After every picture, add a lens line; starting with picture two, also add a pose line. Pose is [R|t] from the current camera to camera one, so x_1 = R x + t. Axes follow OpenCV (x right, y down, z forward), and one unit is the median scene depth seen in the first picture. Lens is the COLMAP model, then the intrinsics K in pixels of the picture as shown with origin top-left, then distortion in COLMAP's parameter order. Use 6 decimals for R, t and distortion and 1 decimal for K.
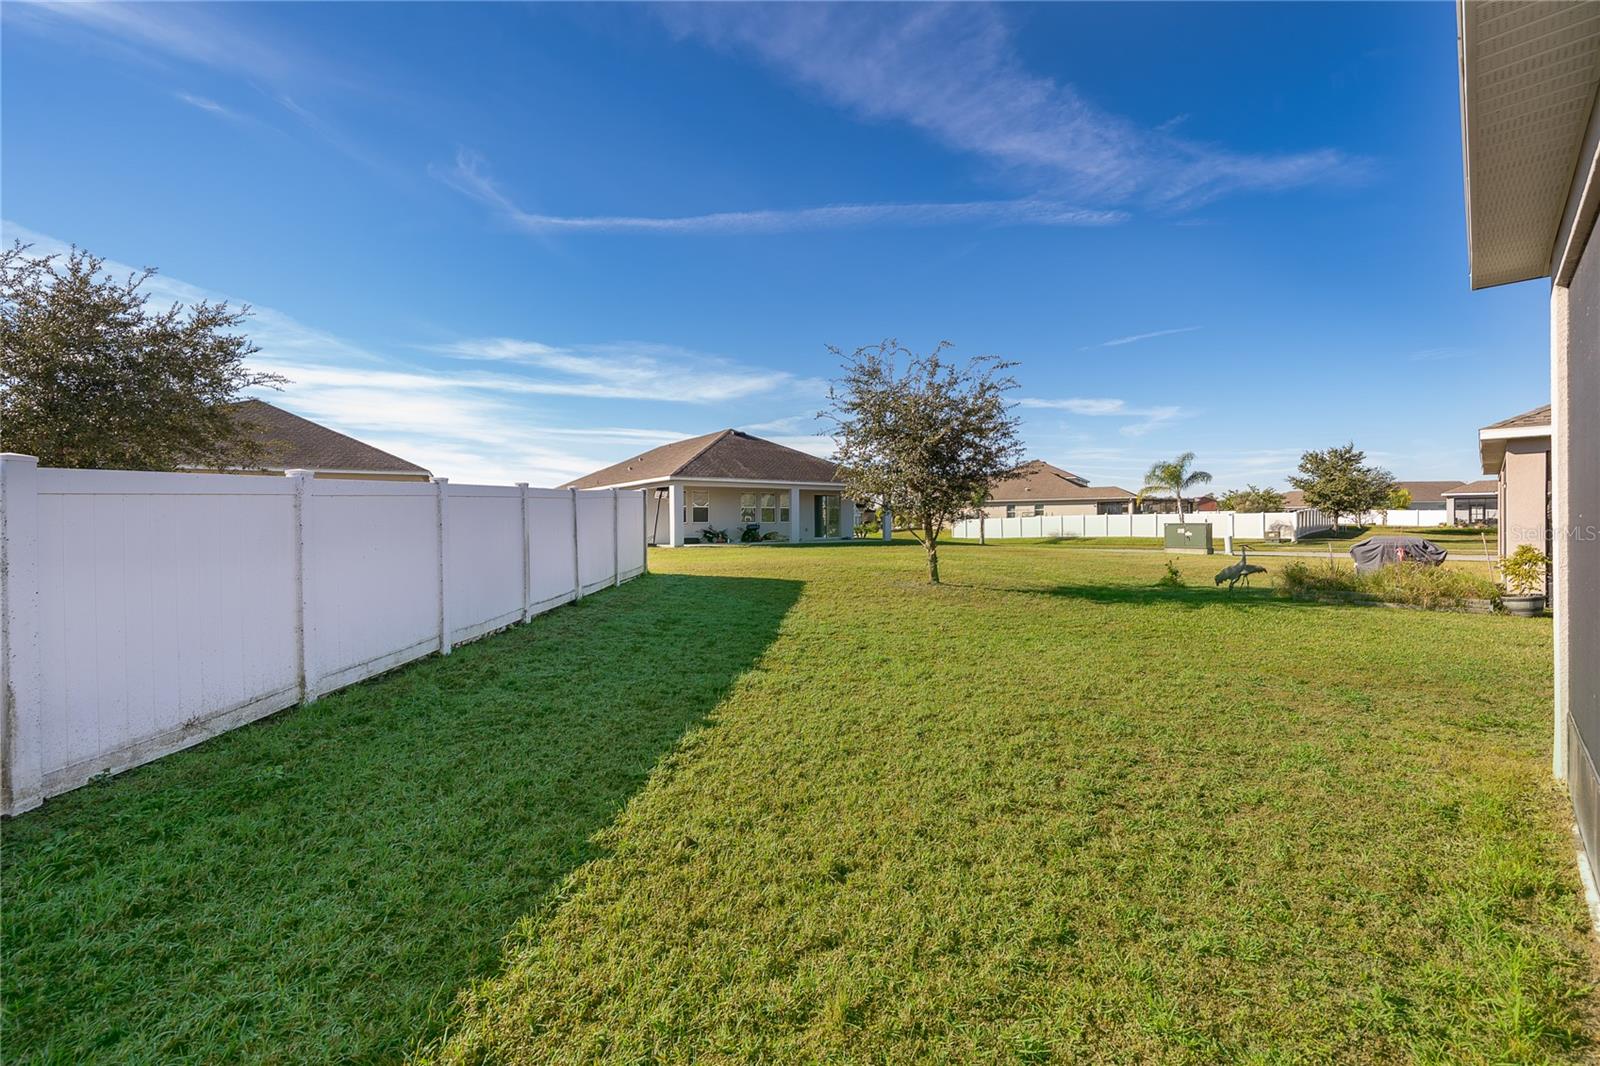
lens RADIAL K [[651.0, 0, 800.0], [0, 651.0, 533.0], [0, 0, 1]] dist [0.010471, -0.000115]
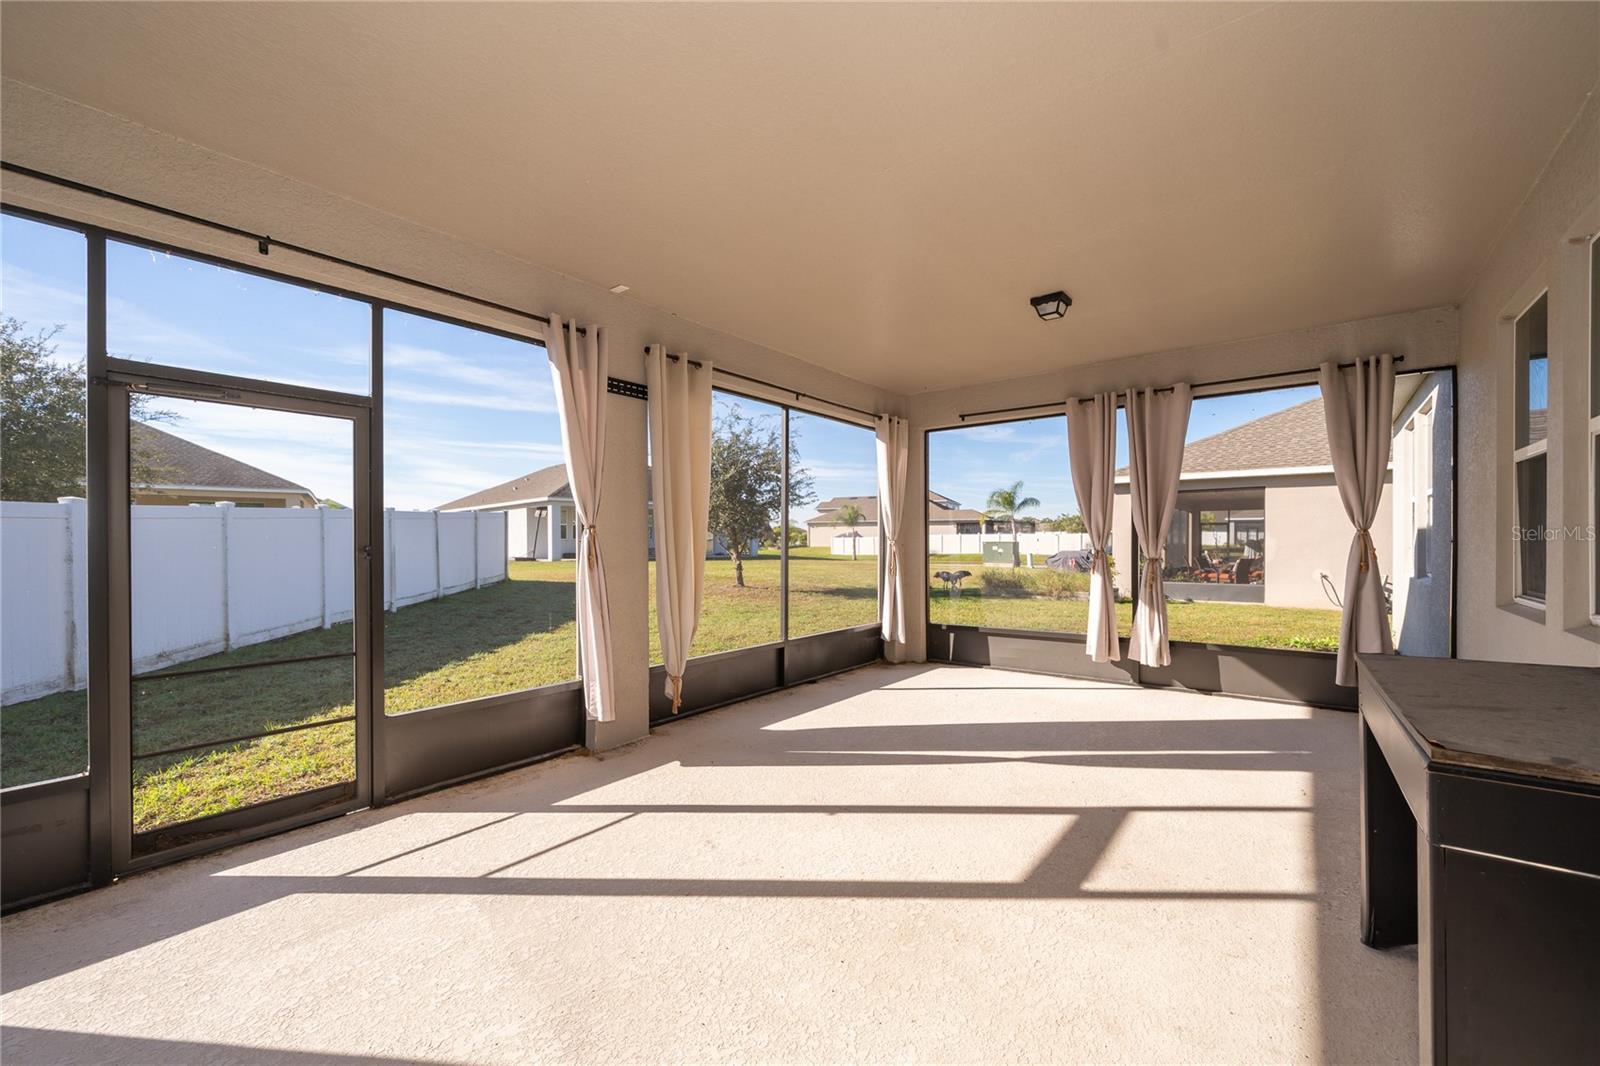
lens RADIAL K [[646.2, 0, 799.6], [0, 646.2, 546.0], [0, 0, 1]] dist [-0.000560, 0.000183]
pose [[0.991327, 0.003506, 0.131368, 0.079510], [-0.002539, 0.999968, -0.007525, 0.003579], [-0.131390, 0.007126, 0.991305, -0.144075]]
